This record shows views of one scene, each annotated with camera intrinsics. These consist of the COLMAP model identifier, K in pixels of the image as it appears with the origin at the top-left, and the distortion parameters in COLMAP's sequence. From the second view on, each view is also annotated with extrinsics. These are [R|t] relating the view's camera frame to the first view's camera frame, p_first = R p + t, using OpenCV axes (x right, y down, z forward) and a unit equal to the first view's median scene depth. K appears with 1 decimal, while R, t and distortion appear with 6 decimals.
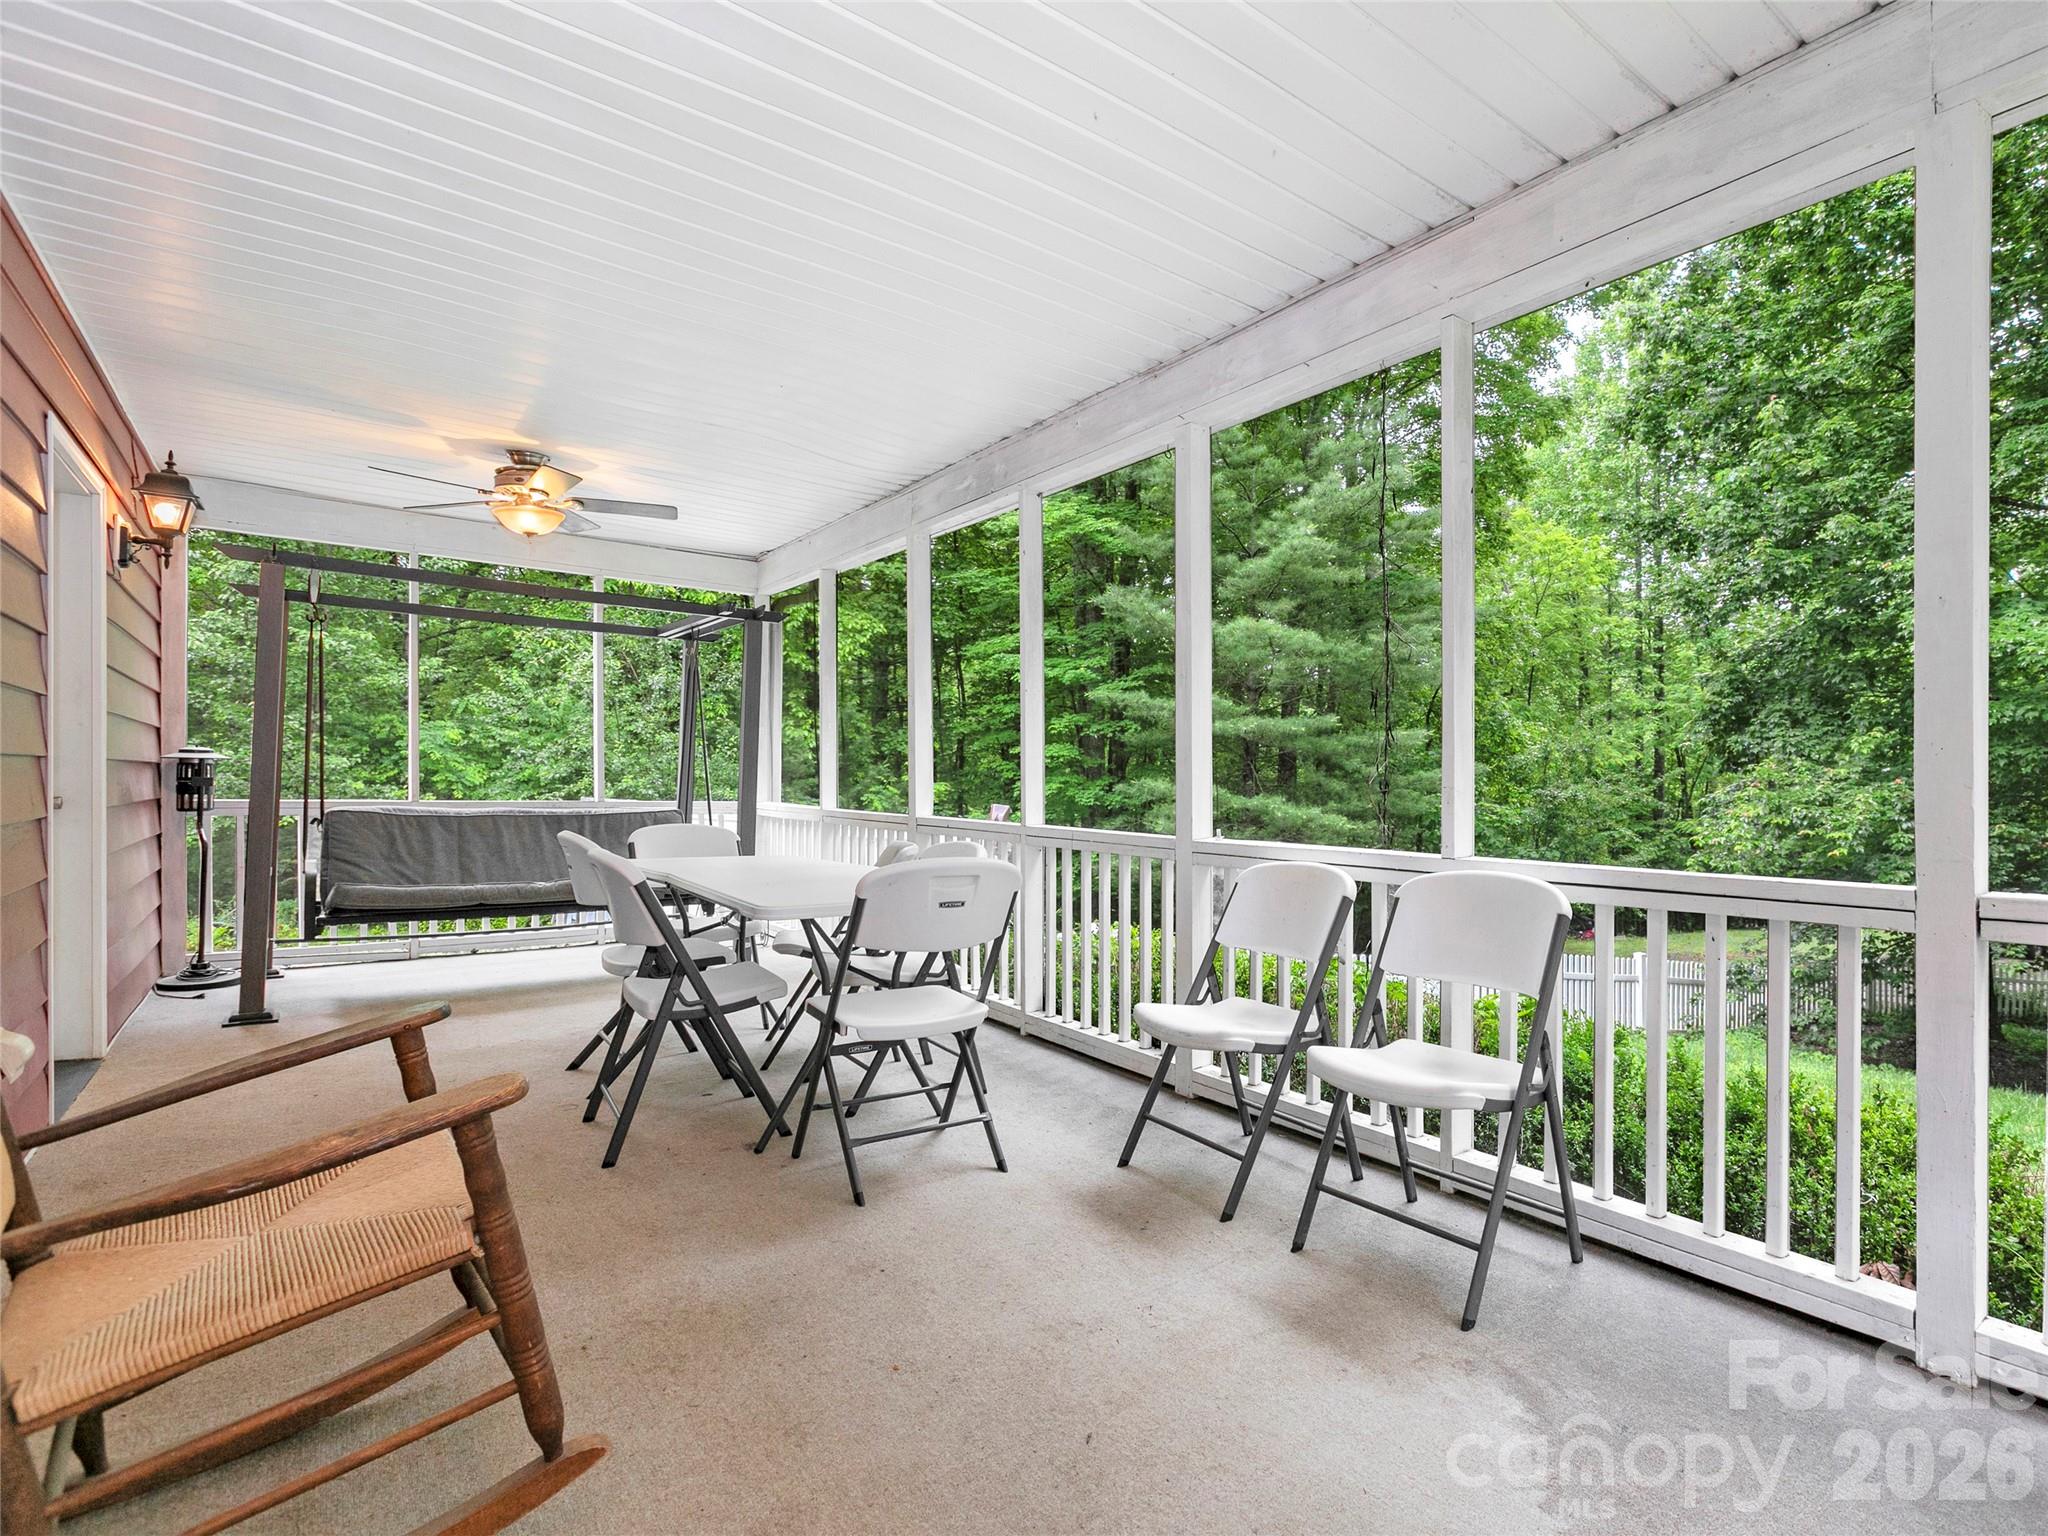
lens RADIAL K [[1031.6, 0, 1063.5], [0, 1031.6, 774.2], [0, 0, 1]] dist [0.002963, 0.000443]
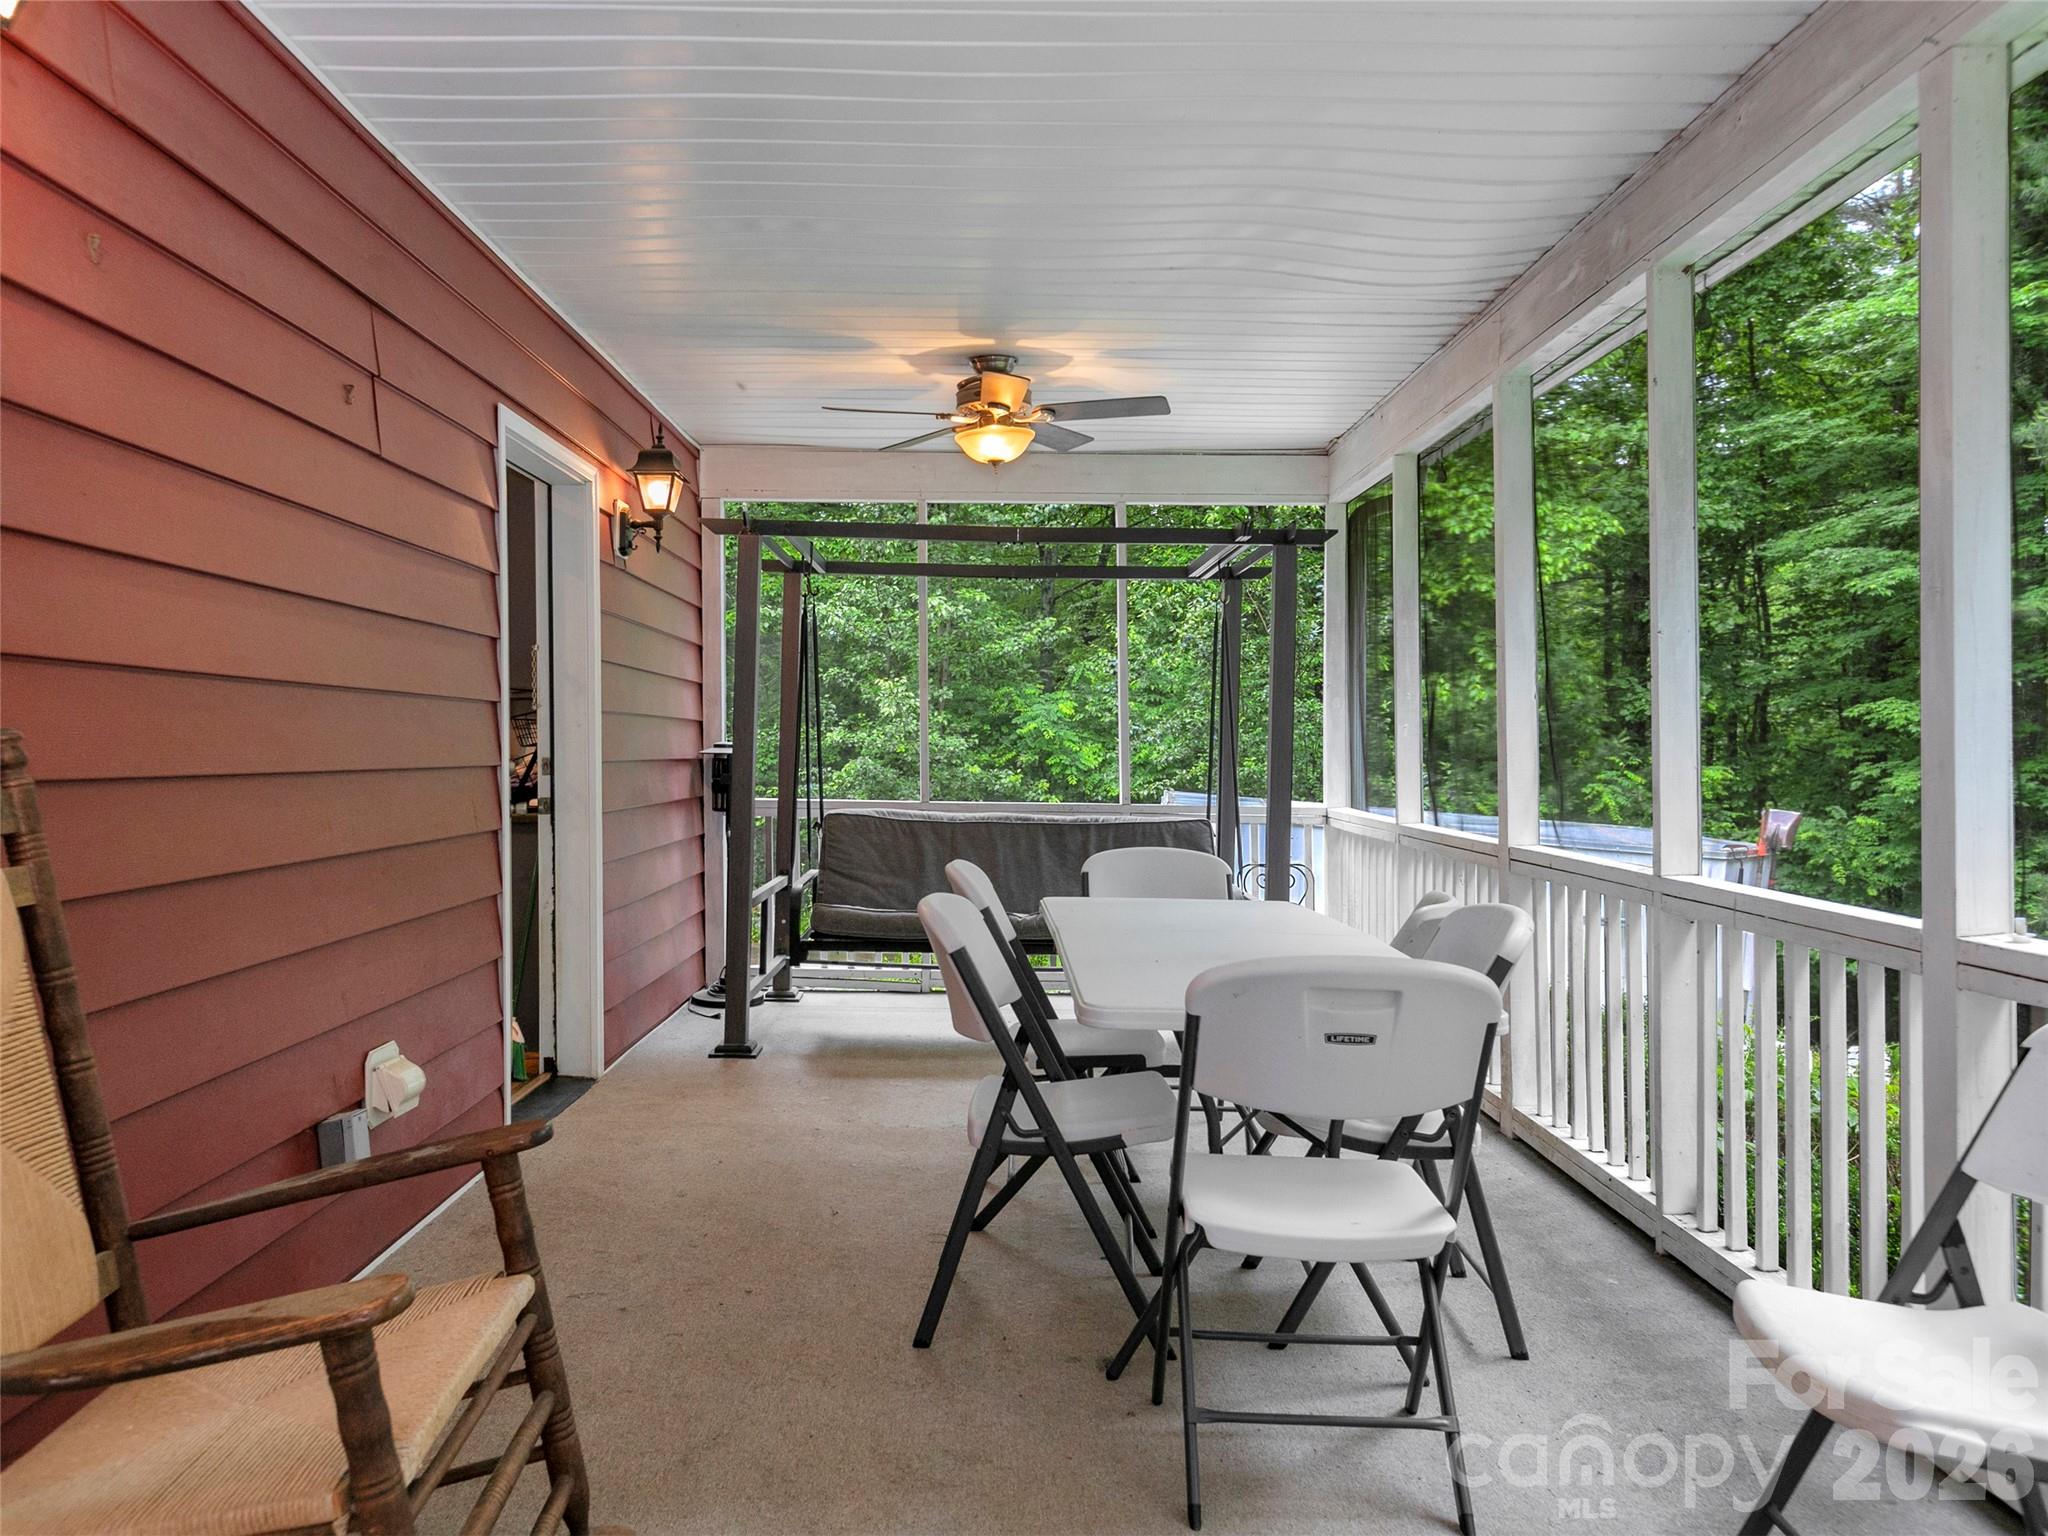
lens RADIAL K [[1405.6, 0, 1019.3], [0, 1405.6, 756.9], [0, 0, 1]] dist [0.006713, -0.000856]
pose [[0.800262, -0.004231, -0.599636, 0.120326], [0.011388, 0.999902, 0.008144, -0.020355], [0.599542, -0.013346, 0.800232, 0.163726]]
